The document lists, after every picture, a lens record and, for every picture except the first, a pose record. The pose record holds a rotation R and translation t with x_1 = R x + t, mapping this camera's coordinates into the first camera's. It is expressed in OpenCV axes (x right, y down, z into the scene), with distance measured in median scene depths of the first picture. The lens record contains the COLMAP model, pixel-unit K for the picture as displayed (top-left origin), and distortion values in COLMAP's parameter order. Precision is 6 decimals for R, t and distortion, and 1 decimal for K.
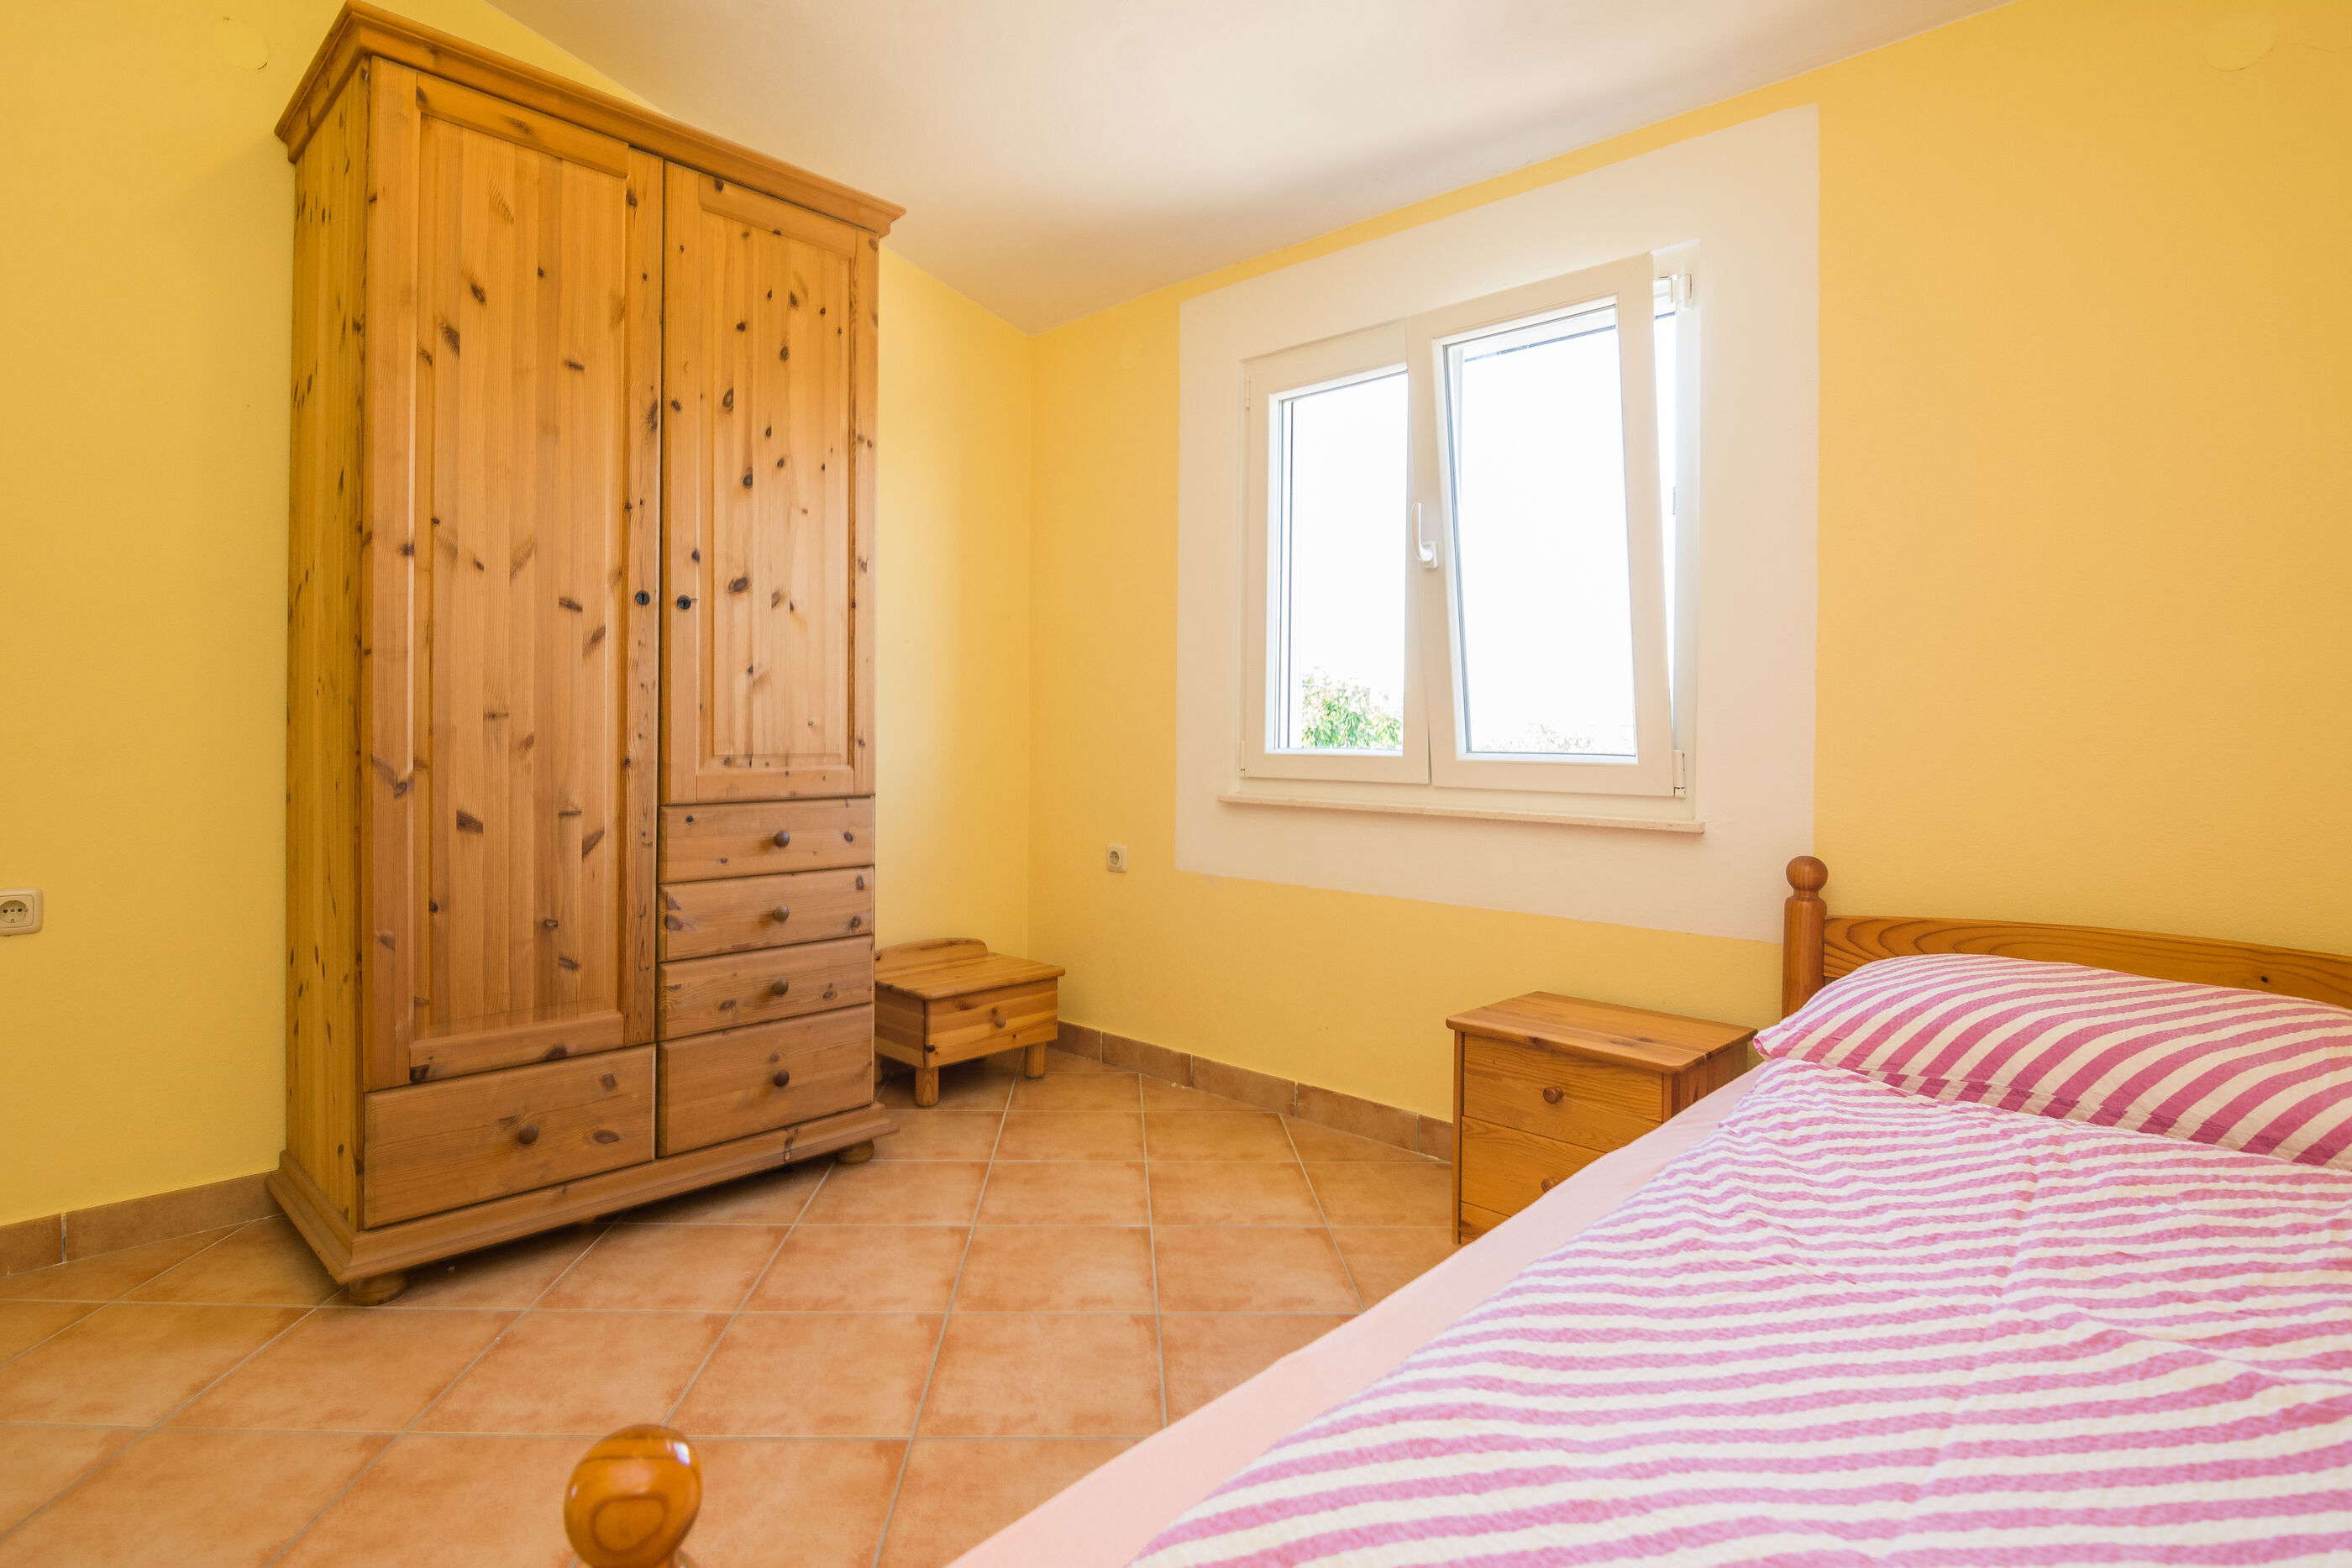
lens RADIAL K [[1160.2, 0, 1176.8], [0, 1160.2, 750.9], [0, 0, 1]] dist [-0.002197, -0.013840]
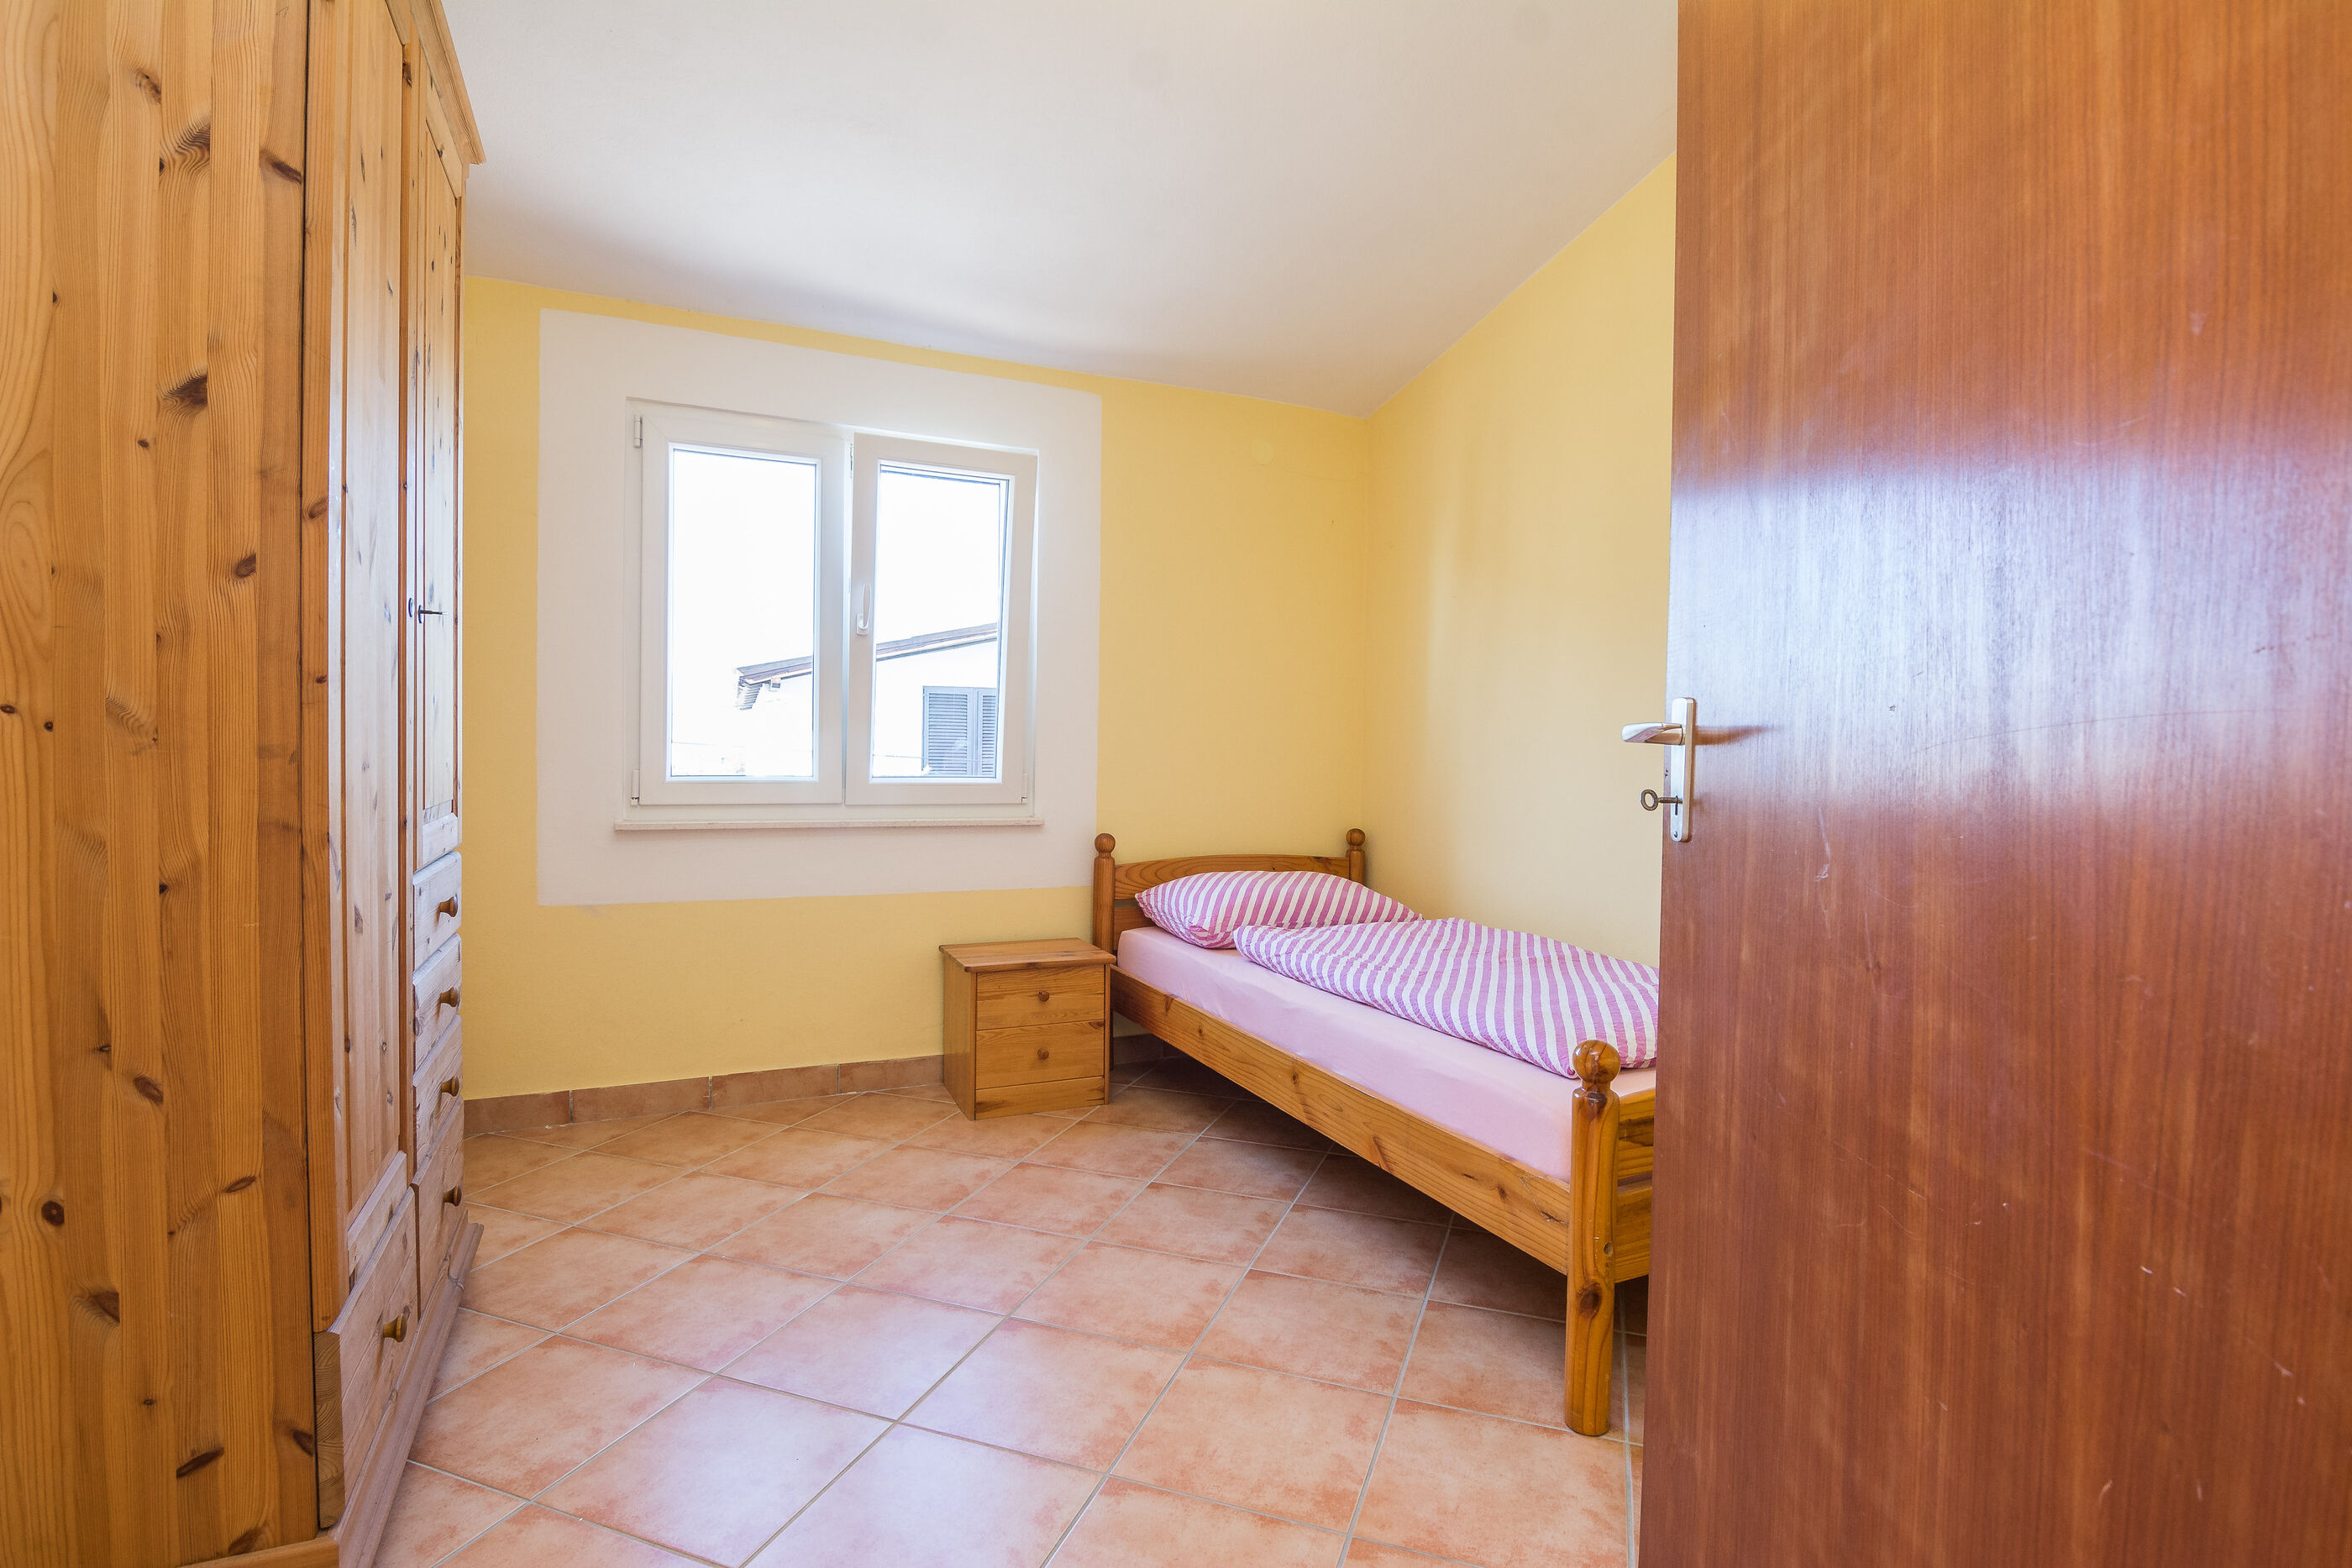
lens RADIAL K [[1160.2, 0, 1176.8], [0, 1160.2, 750.9], [0, 0, 1]] dist [-0.002197, -0.013840]
pose [[0.365003, -0.008772, 0.930965, -0.834811], [-0.001963, 0.999946, 0.010192, -0.041554], [-0.931004, -0.005547, 0.364966, 0.198130]]
